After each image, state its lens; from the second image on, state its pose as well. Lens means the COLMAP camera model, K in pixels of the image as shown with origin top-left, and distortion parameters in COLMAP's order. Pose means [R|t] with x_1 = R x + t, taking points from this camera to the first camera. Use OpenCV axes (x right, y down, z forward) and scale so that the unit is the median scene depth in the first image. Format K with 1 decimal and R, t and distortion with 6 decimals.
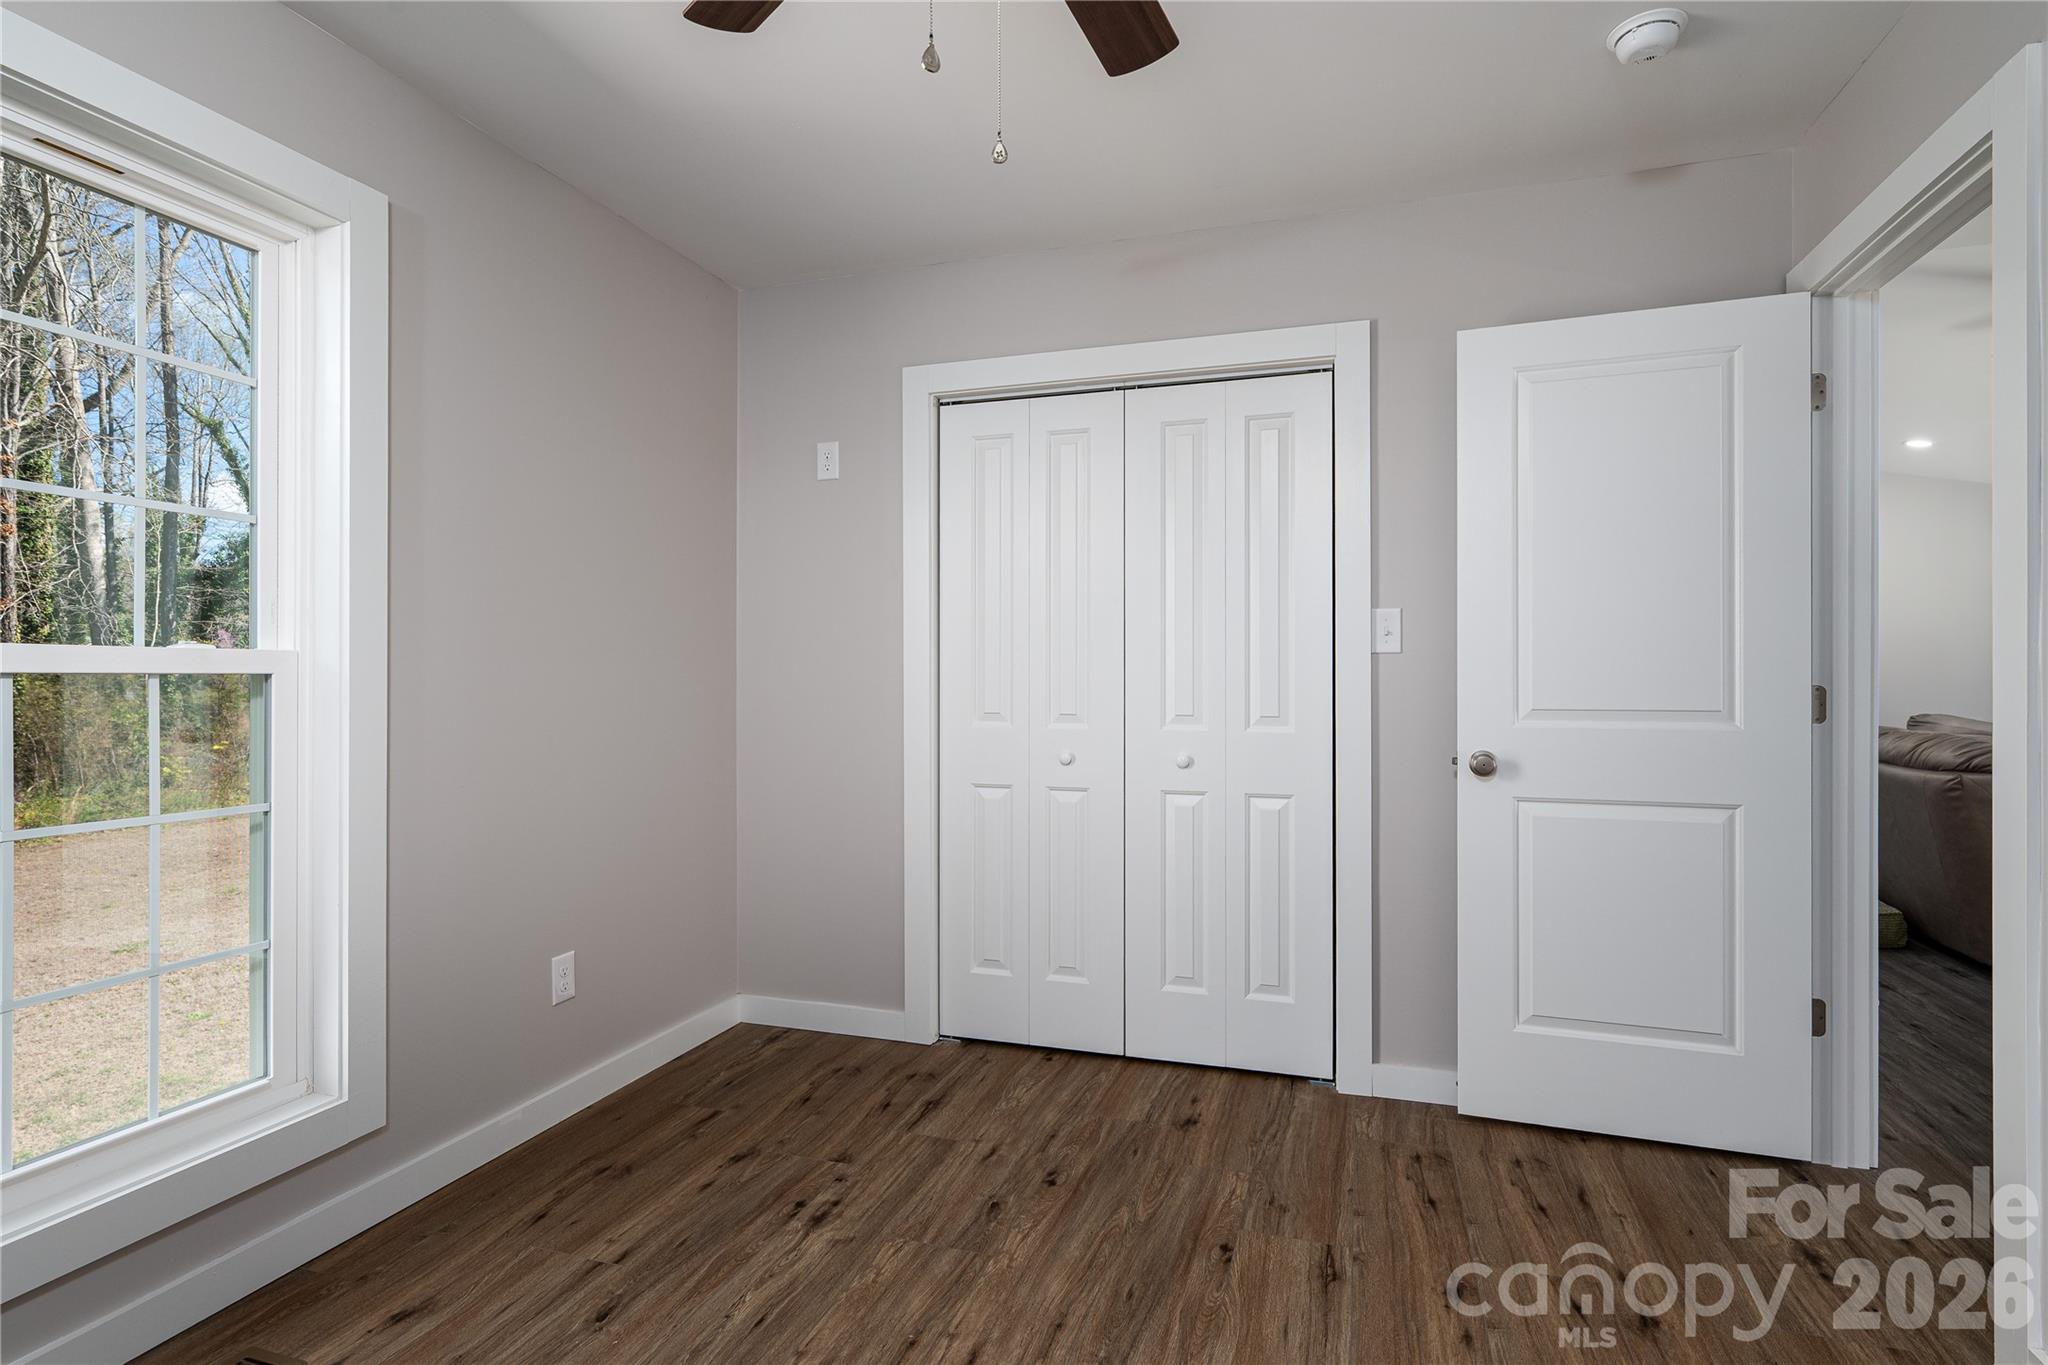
lens RADIAL K [[1008.3, 0, 1024.0], [0, 1008.3, 682.5], [0, 0, 1]] dist [0.001207, 0.000026]
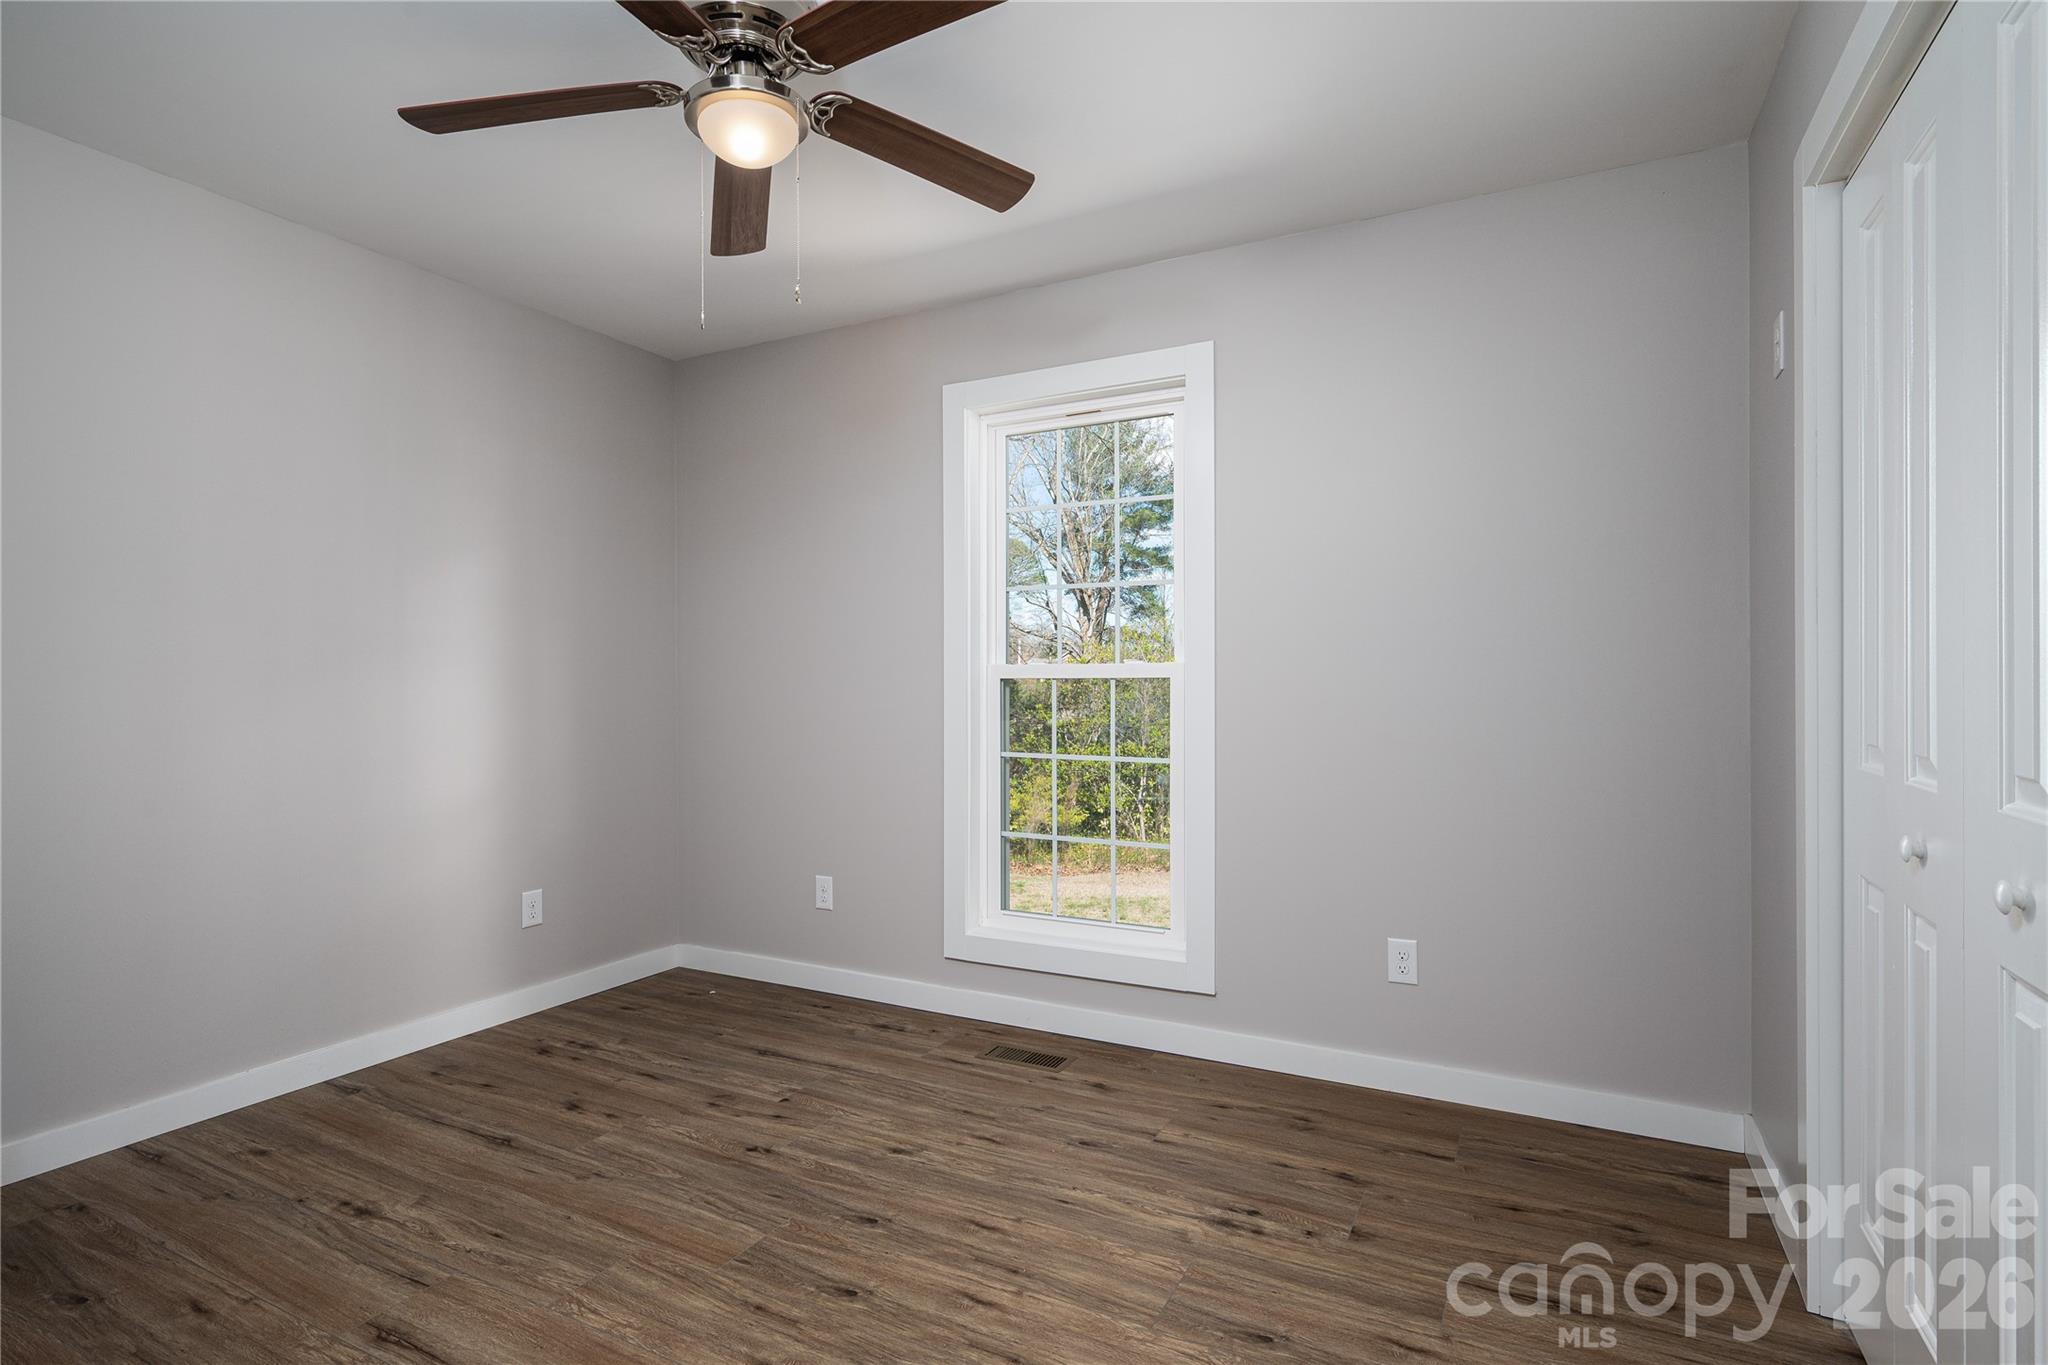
lens RADIAL K [[1008.3, 0, 1024.0], [0, 1008.3, 682.5], [0, 0, 1]] dist [0.001207, 0.000026]
pose [[-0.162705, 0.001286, -0.986674, 0.796337], [0.005562, 0.999984, 0.000386, -0.001407], [0.986659, -0.005425, -0.162710, 0.956394]]
